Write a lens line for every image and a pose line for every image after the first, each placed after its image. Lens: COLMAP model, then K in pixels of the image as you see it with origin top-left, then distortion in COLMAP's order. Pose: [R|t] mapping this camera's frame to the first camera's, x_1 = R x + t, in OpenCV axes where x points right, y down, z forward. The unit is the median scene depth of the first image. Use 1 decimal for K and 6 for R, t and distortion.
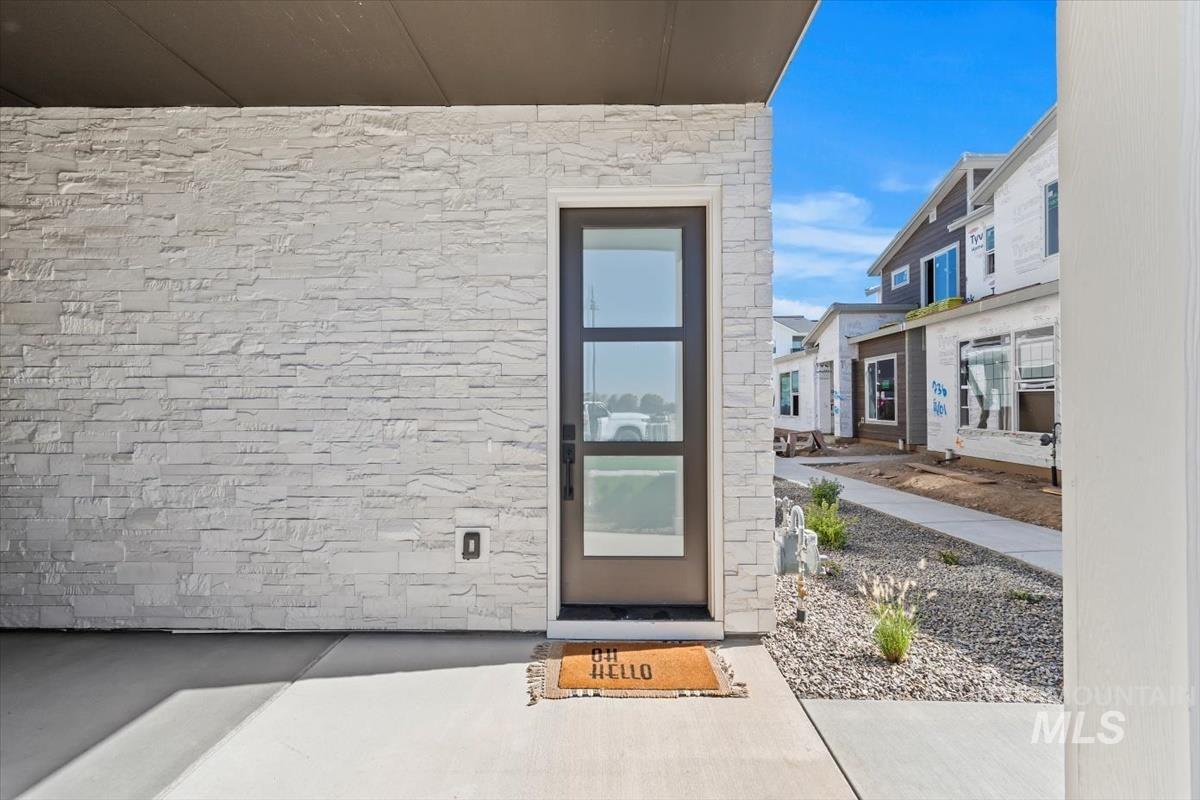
lens RADIAL K [[532.7, 0, 602.1], [0, 532.7, 400.2], [0, 0, 1]] dist [0.002293, 0.000227]
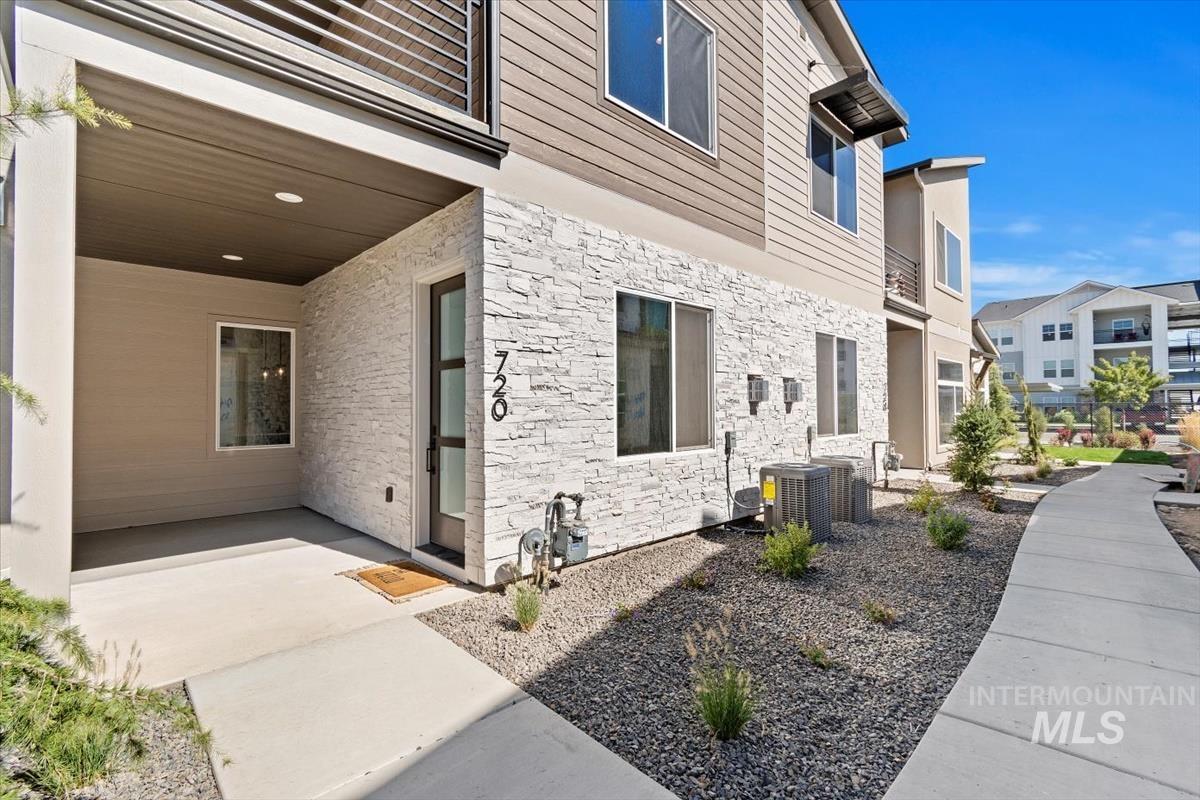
lens RADIAL K [[532.7, 0, 599.5], [0, 532.7, 400.2], [0, 0, 1]] dist [0.002293, 0.000227]
pose [[0.705846, -0.011403, -0.708273, 1.462922], [0.007633, 0.999935, -0.008492, -0.009601], [0.708324, 0.000588, 0.705887, 0.274620]]
